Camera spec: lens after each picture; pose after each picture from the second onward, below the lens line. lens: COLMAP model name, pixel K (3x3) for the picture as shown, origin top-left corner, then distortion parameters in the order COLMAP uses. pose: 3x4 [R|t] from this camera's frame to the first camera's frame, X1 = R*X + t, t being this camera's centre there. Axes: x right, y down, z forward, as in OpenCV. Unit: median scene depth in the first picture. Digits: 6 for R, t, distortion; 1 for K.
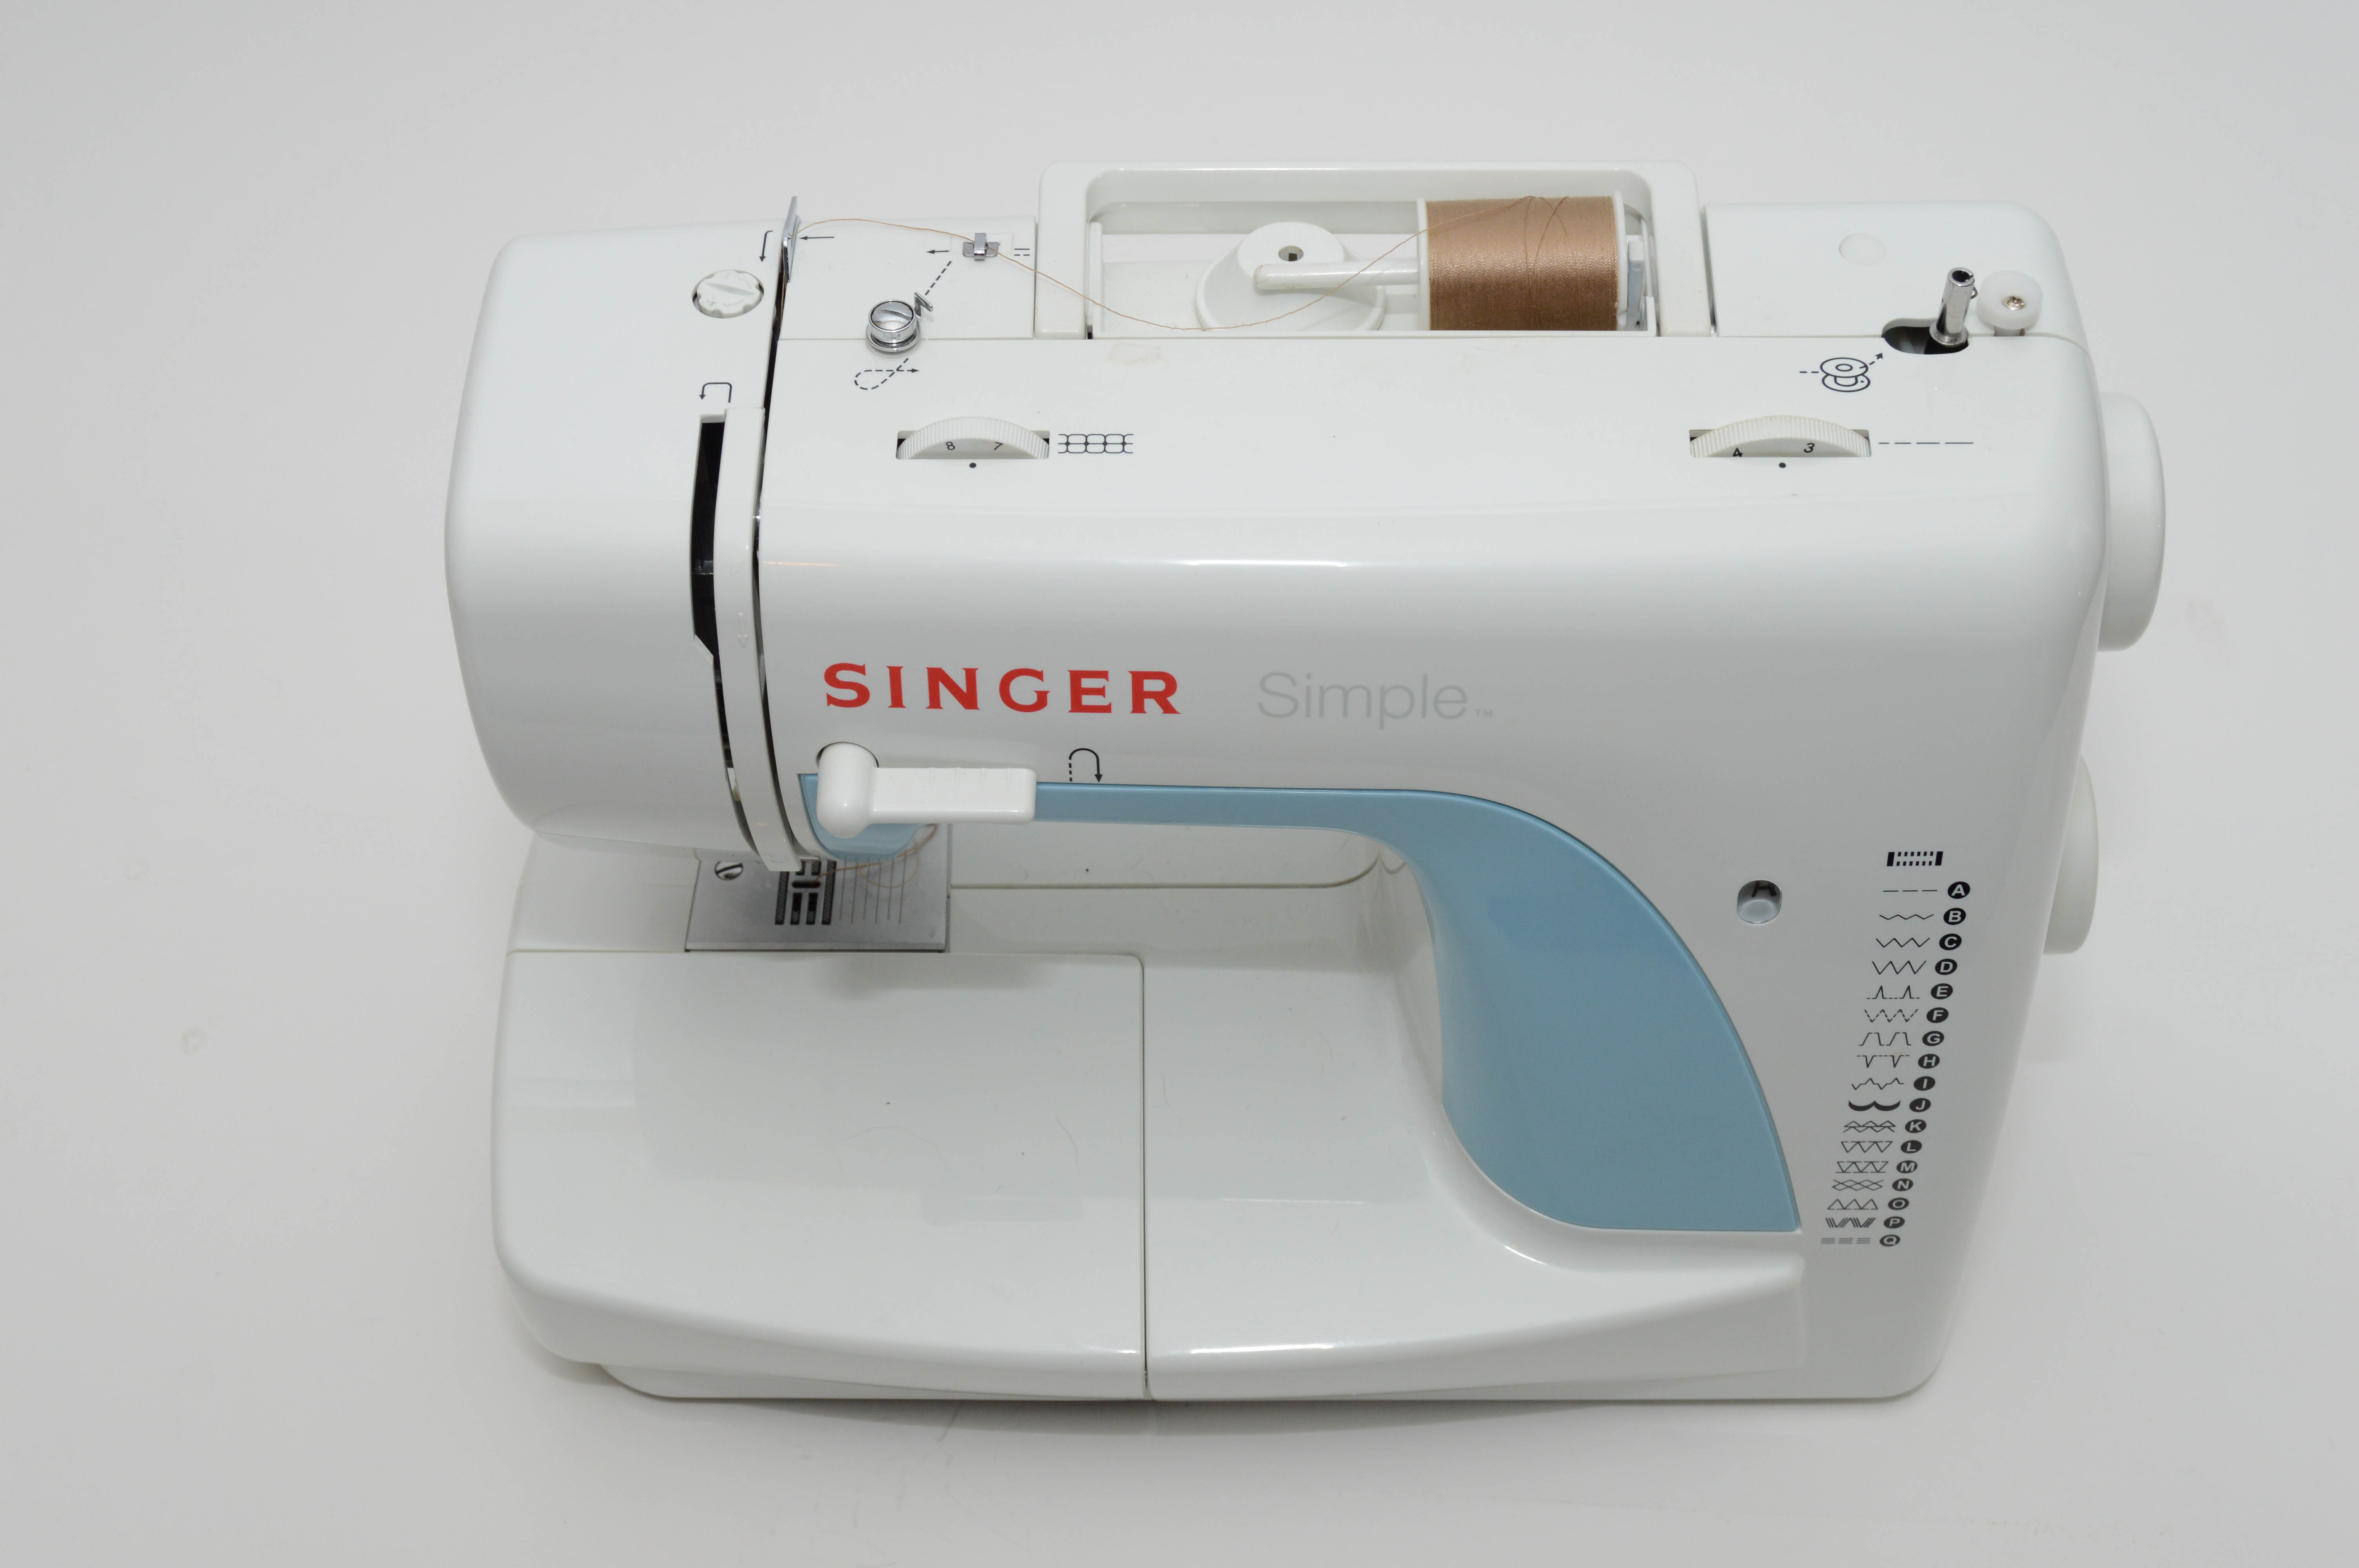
lens RADIAL K [[3448.0, 0, 1188.8], [0, 3448.0, 781.3], [0, 0, 1]] dist [-0.028893, 0.000000]
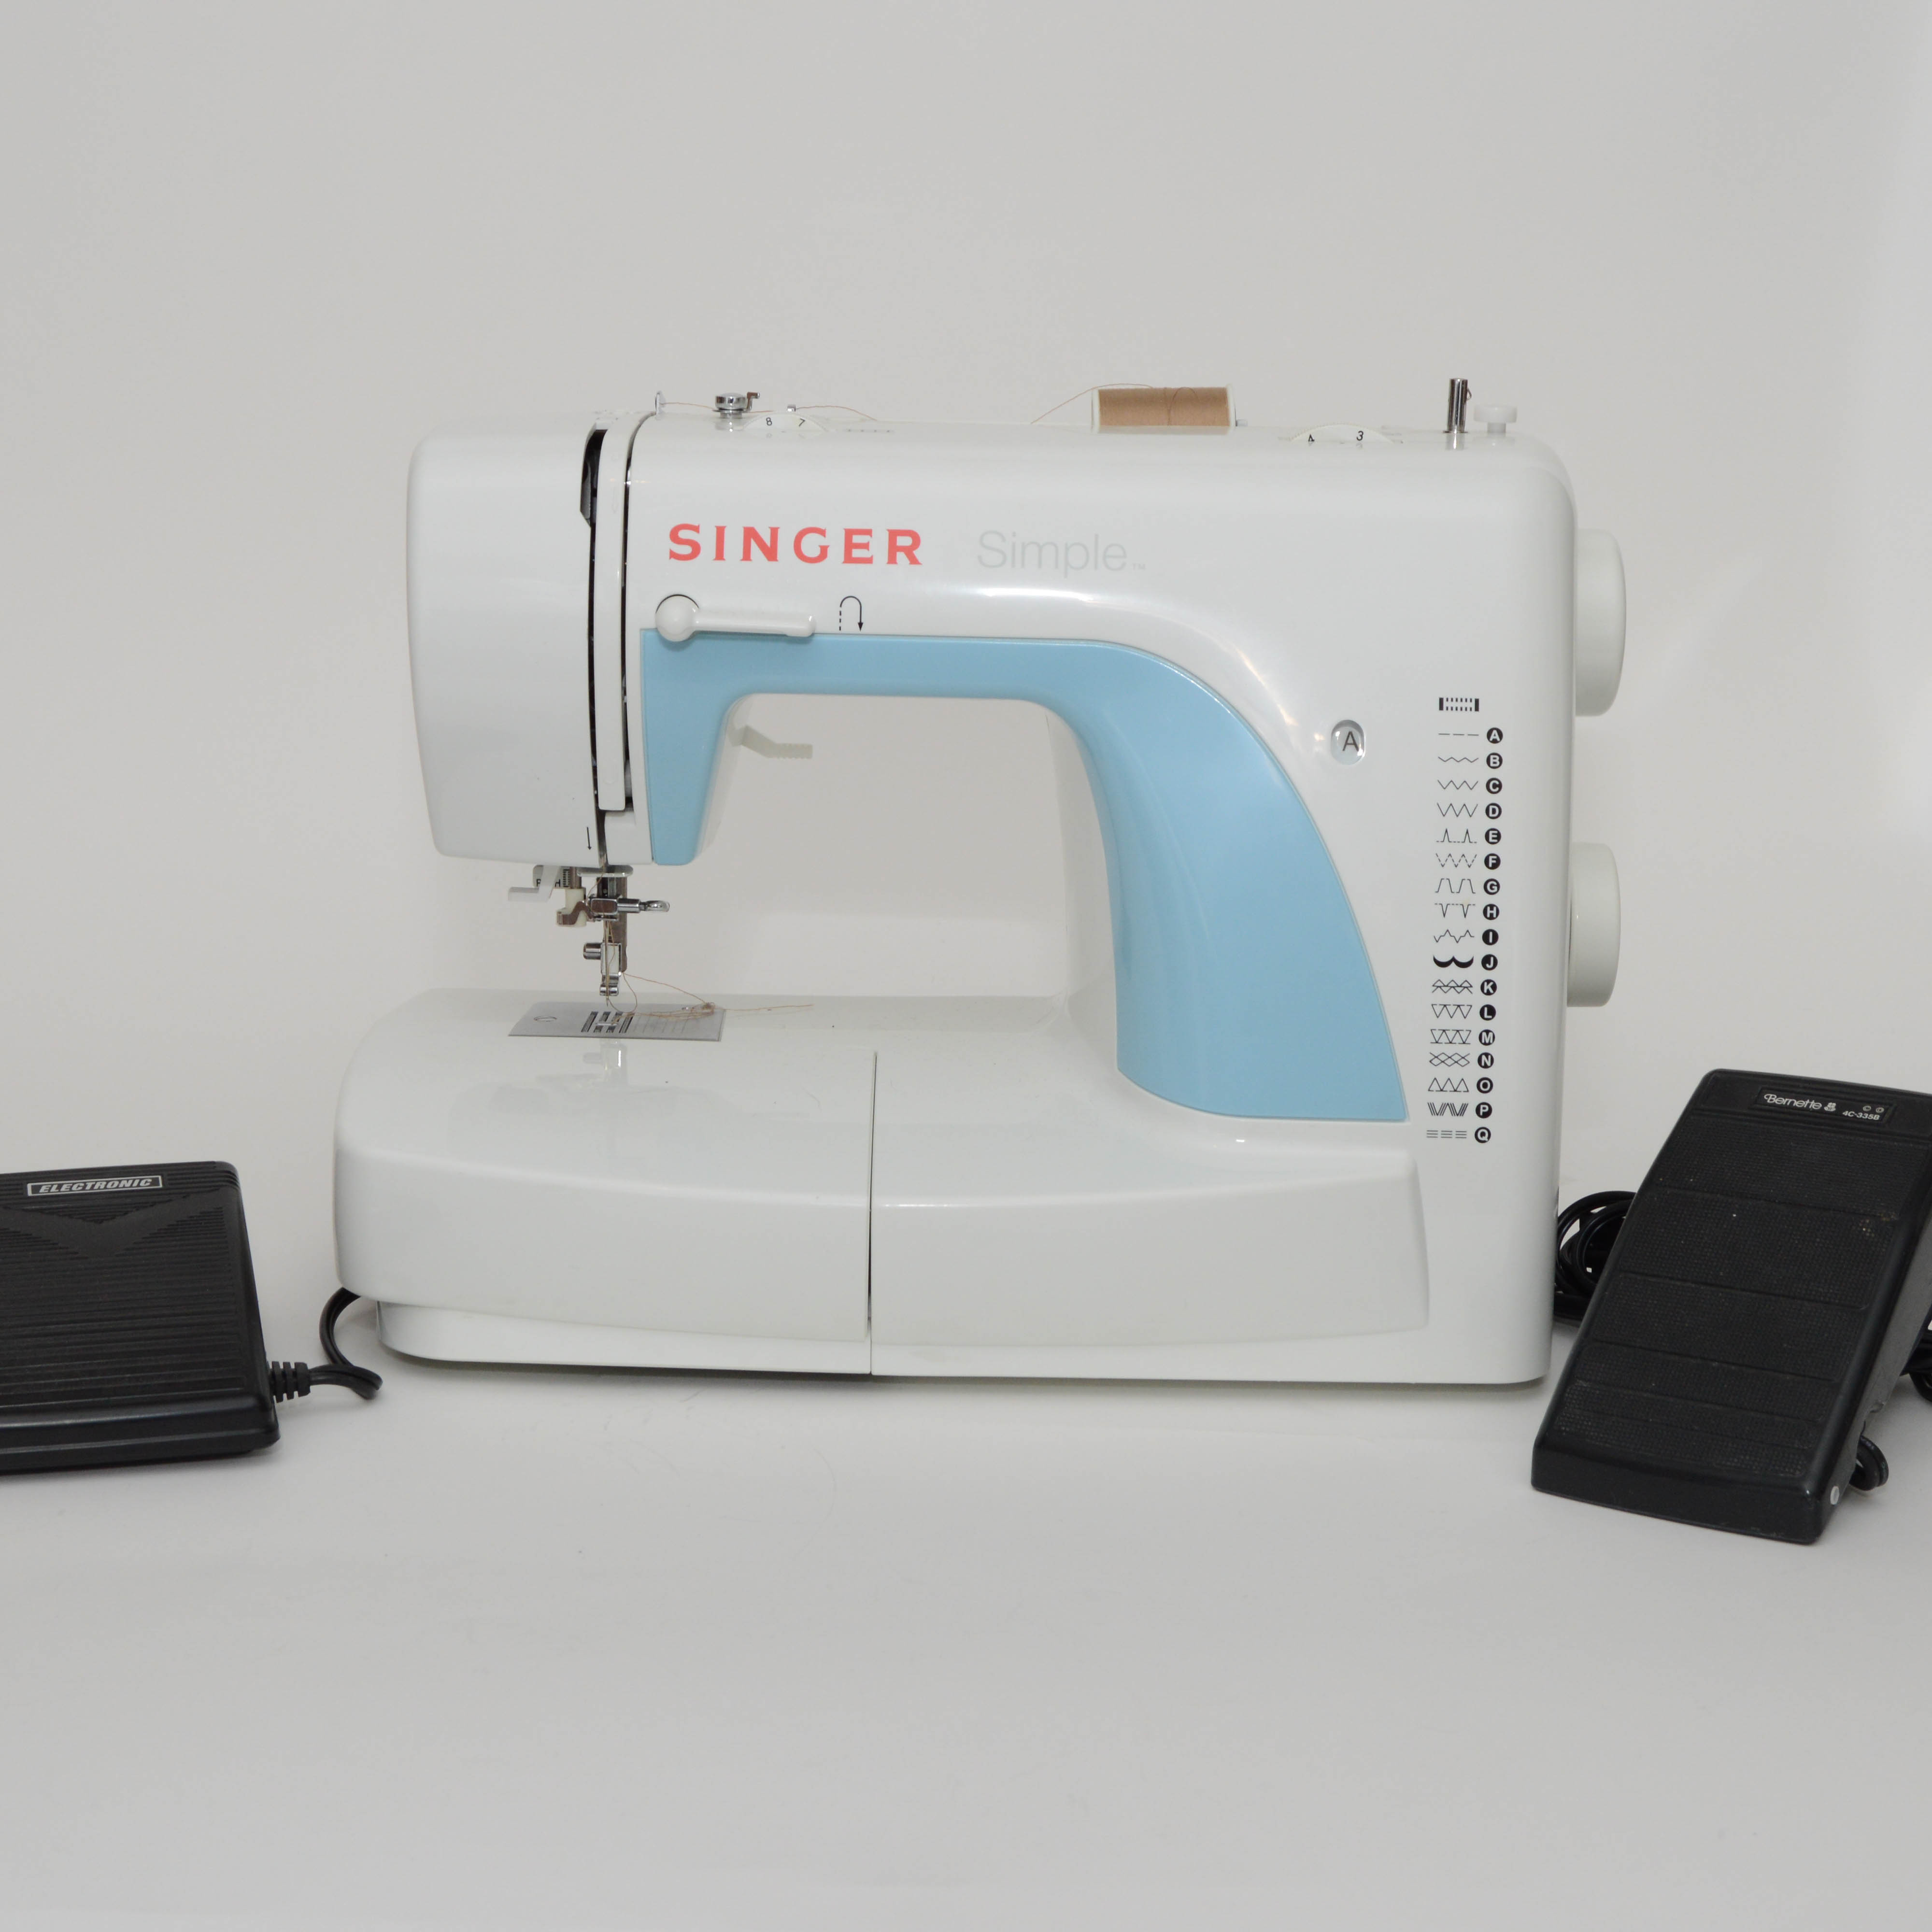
lens RADIAL K [[3459.0, 0, 977.1], [0, 3459.0, 961.2], [0, 0, 1]] dist [-0.032449, 0.000000]
pose [[0.999430, 0.032235, 0.010003, 0.010838], [-0.018554, 0.772287, -0.635003, 0.978022], [-0.028194, 0.634456, 0.772445, 0.018161]]
